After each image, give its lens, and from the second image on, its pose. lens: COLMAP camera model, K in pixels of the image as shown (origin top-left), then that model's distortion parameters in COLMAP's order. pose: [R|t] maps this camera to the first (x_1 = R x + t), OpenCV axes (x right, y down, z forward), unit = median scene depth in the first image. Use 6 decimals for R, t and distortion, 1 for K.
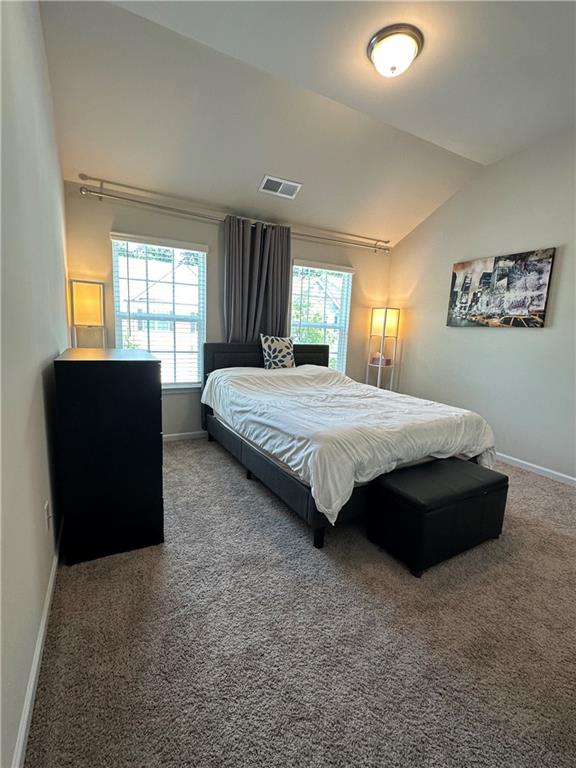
lens RADIAL K [[343.2, 0, 288.0], [0, 343.2, 384.0], [0, 0, 1]] dist [-0.002218, -0.000366]
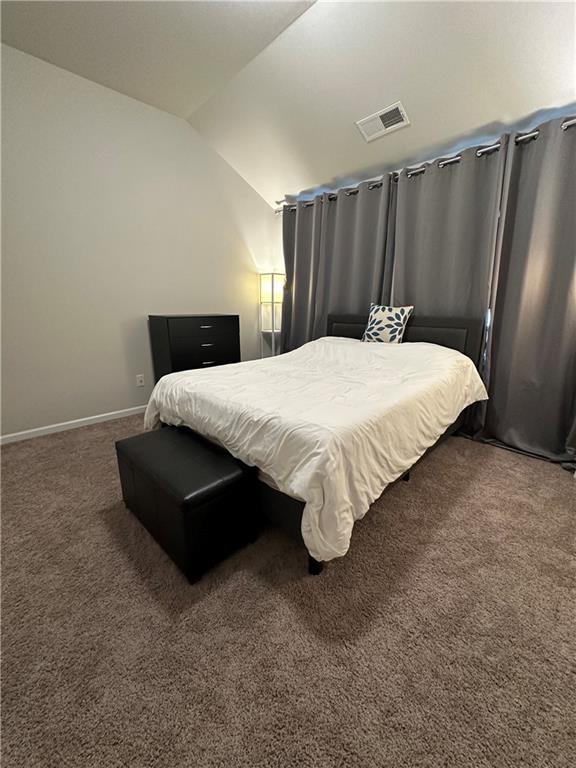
lens RADIAL K [[305.9, 0, 288.0], [0, 305.9, 384.0], [0, 0, 1]] dist [-0.000365, -0.000023]
pose [[0.273109, 0.200262, -0.940907, 1.230425], [-0.142132, 0.975757, 0.166424, -0.072801], [0.951425, 0.088281, 0.294952, 1.022640]]
